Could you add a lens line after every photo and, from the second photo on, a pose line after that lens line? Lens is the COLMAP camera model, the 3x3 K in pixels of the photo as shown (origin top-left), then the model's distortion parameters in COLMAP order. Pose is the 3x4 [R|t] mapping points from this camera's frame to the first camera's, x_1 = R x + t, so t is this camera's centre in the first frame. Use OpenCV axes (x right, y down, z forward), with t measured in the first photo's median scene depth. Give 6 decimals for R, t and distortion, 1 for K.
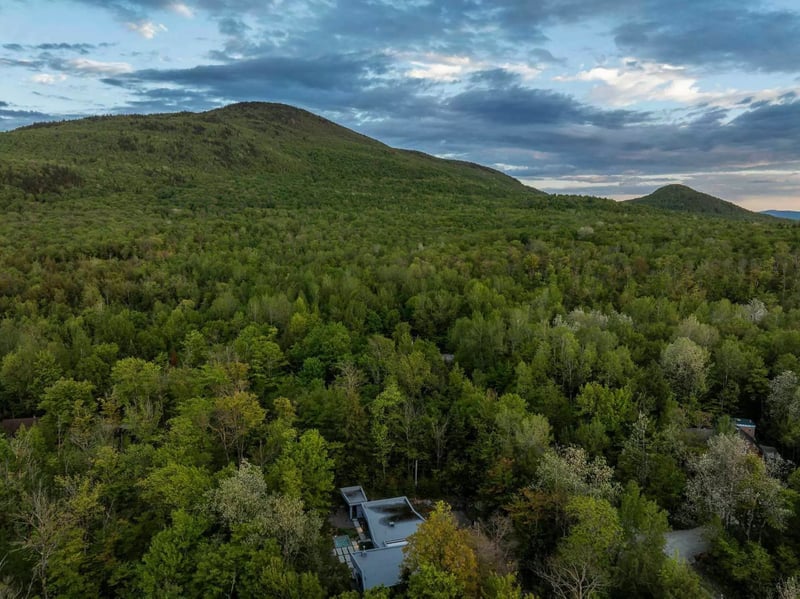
lens RADIAL K [[565.5, 0, 400.0], [0, 565.5, 299.5], [0, 0, 1]] dist [-0.038920, 0.013455]
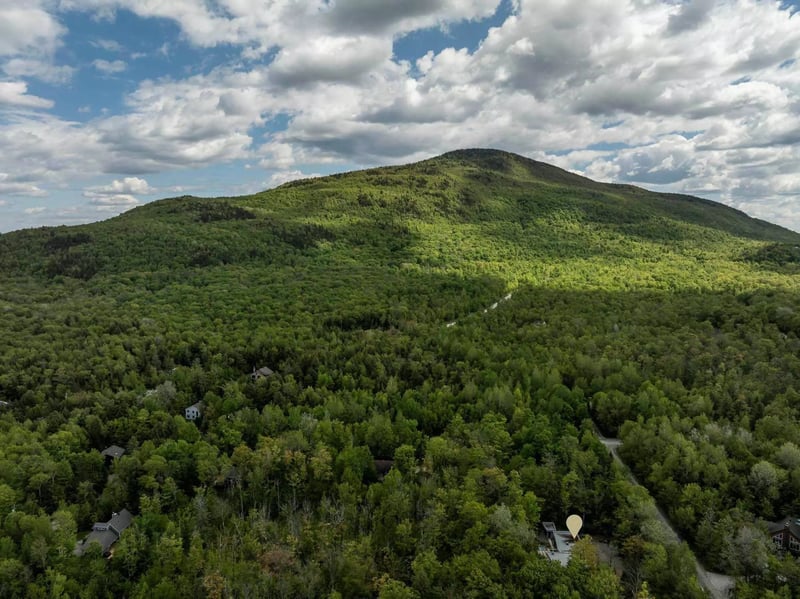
lens RADIAL K [[565.5, 0, 400.0], [0, 565.5, 299.5], [0, 0, 1]] dist [-0.038920, 0.013455]
pose [[0.937293, 0.033858, -0.346893, 0.042261], [-0.048021, 0.998324, -0.032311, -0.185796], [0.345218, 0.046943, 0.937348, -0.550616]]
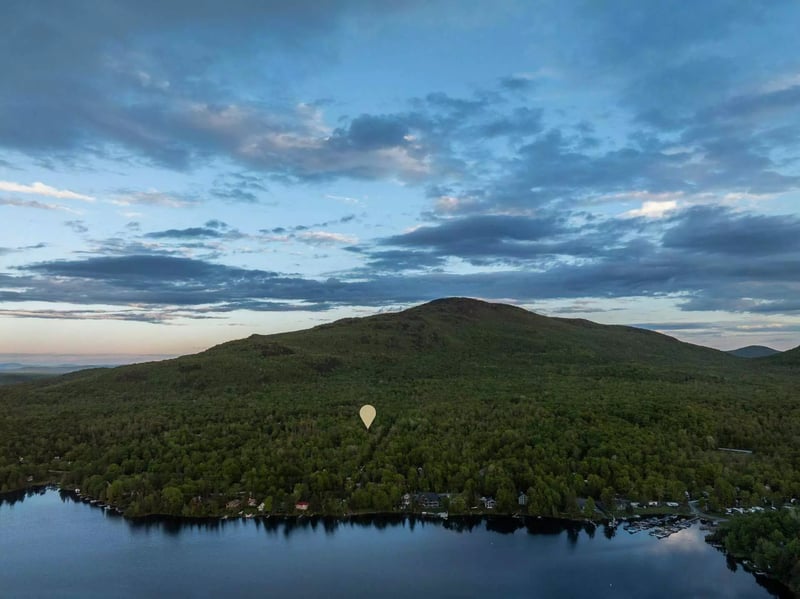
lens RADIAL K [[565.3, 0, 396.7], [0, 565.3, 302.5], [0, 0, 1]] dist [-0.058646, 0.039896]
pose [[0.914396, -0.056476, -0.400863, 2.081518], [-0.044040, 0.970466, -0.237182, 0.210782], [0.402419, 0.234532, 0.884903, -3.653271]]
